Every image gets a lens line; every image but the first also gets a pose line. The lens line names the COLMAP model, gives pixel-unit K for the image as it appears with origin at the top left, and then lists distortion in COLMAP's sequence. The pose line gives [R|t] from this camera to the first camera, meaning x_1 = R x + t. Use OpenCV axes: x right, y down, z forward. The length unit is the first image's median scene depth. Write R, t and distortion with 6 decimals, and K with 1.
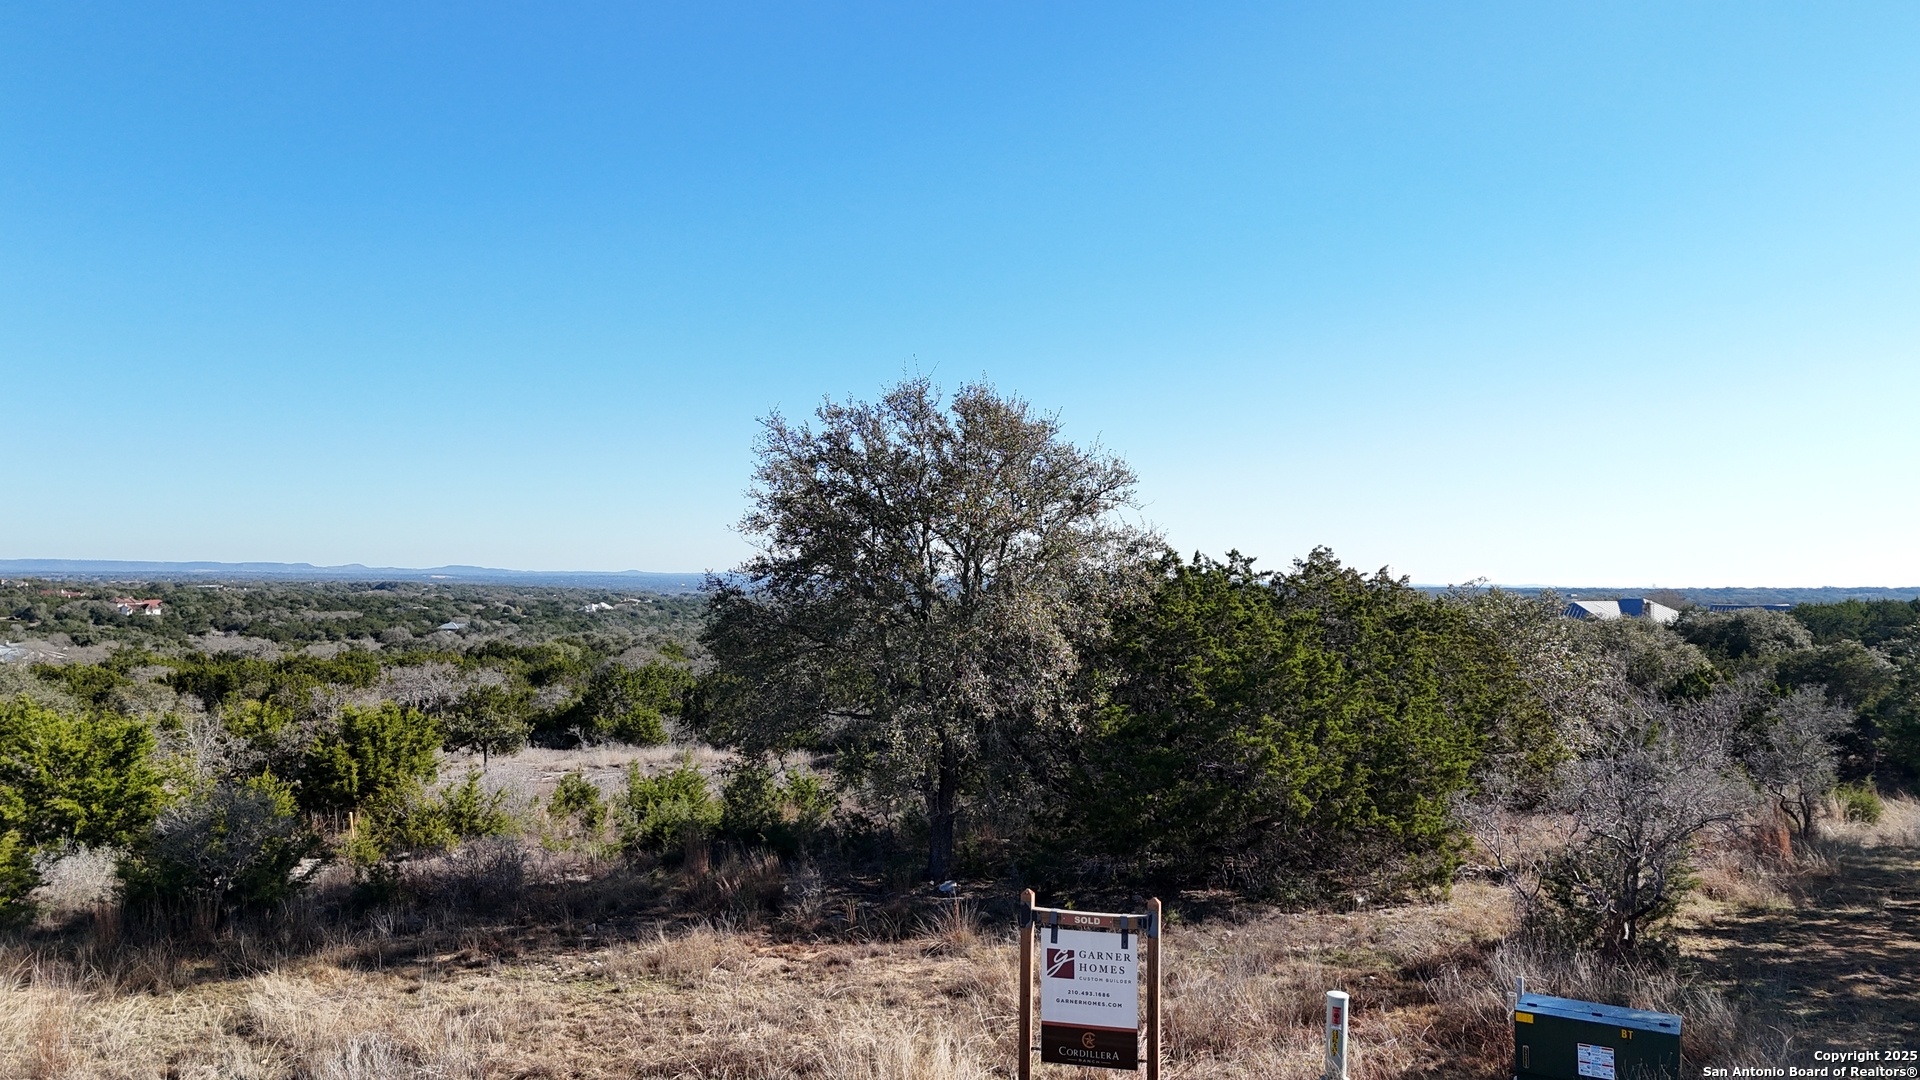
lens RADIAL K [[1396.8, 0, 964.1], [0, 1396.8, 529.0], [0, 0, 1]] dist [0.089736, -0.092724]
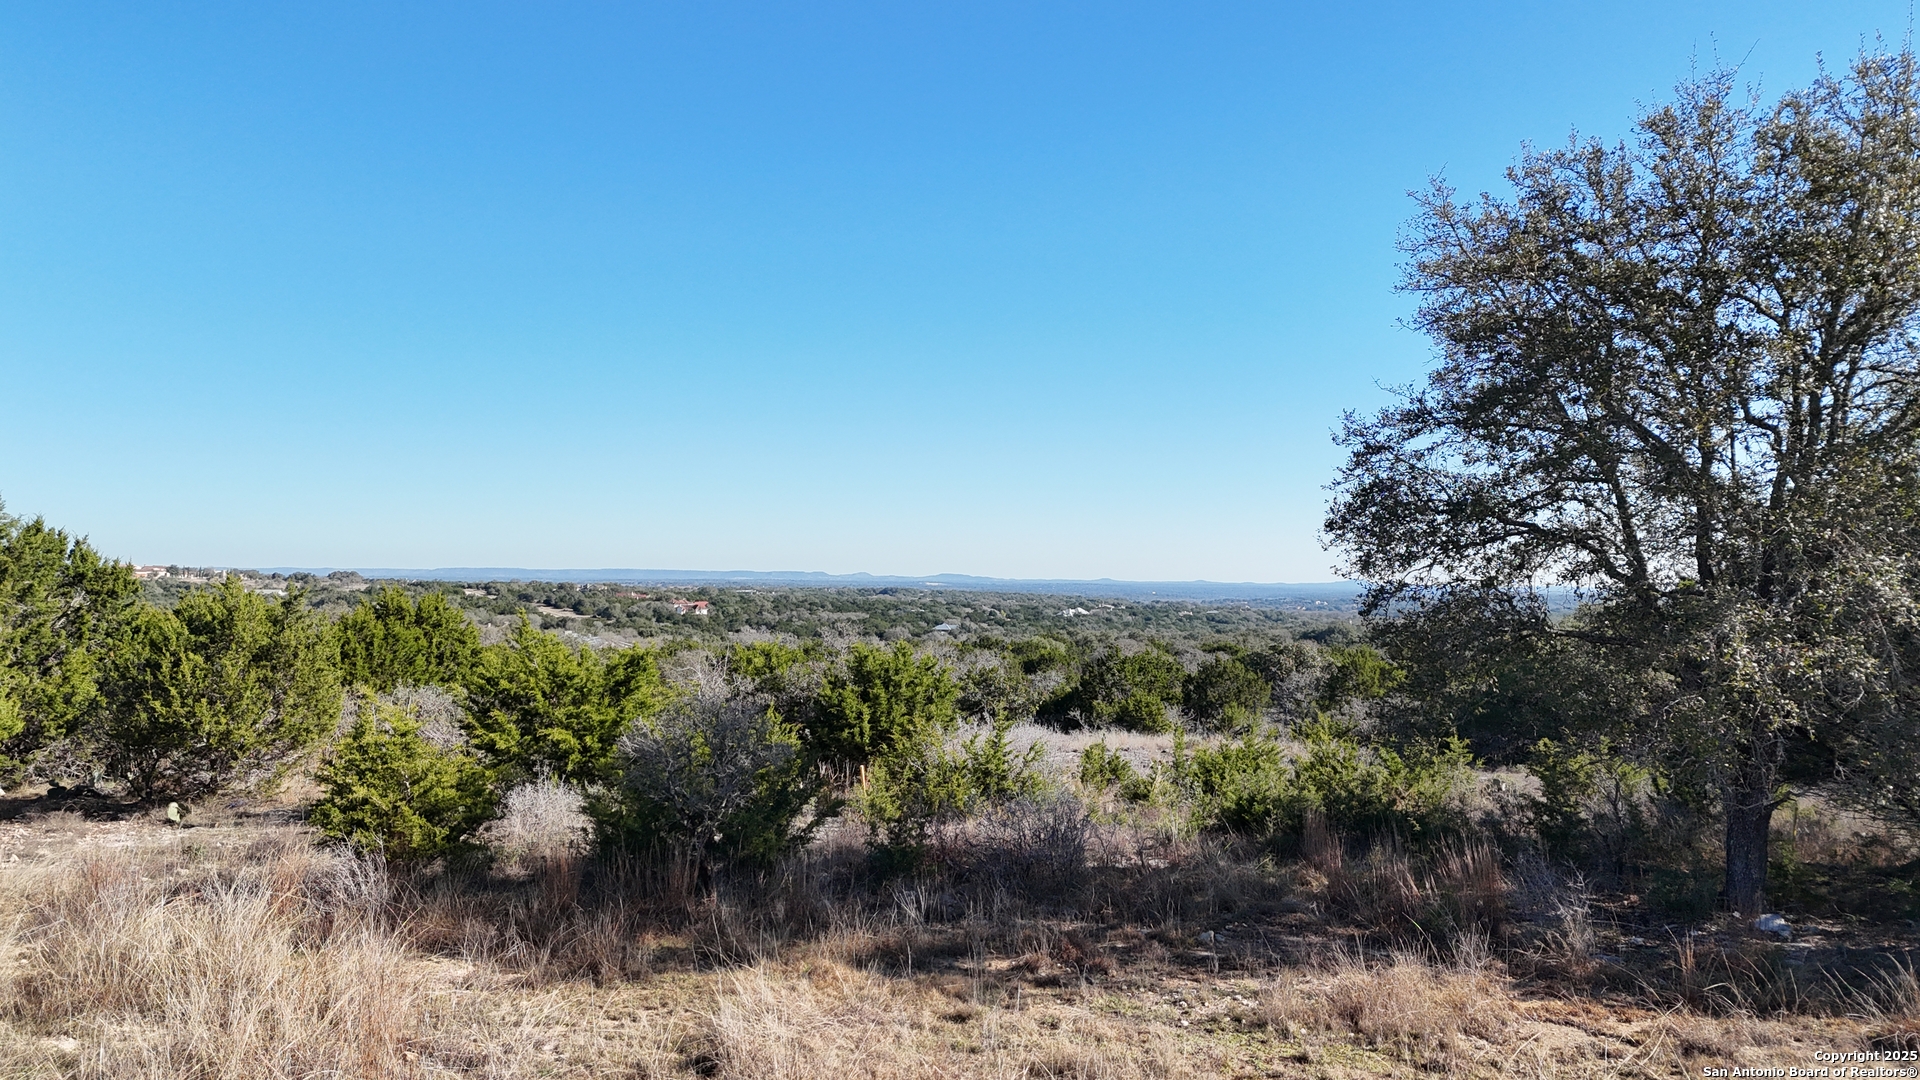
lens RADIAL K [[1396.8, 0, 971.9], [0, 1396.8, 539.6], [0, 0, 1]] dist [0.089736, -0.092724]
pose [[0.946845, -0.008825, -0.321570, -0.127708], [0.009331, 0.999956, 0.000033, 0.081830], [0.321555, -0.003032, 0.946886, 0.292307]]
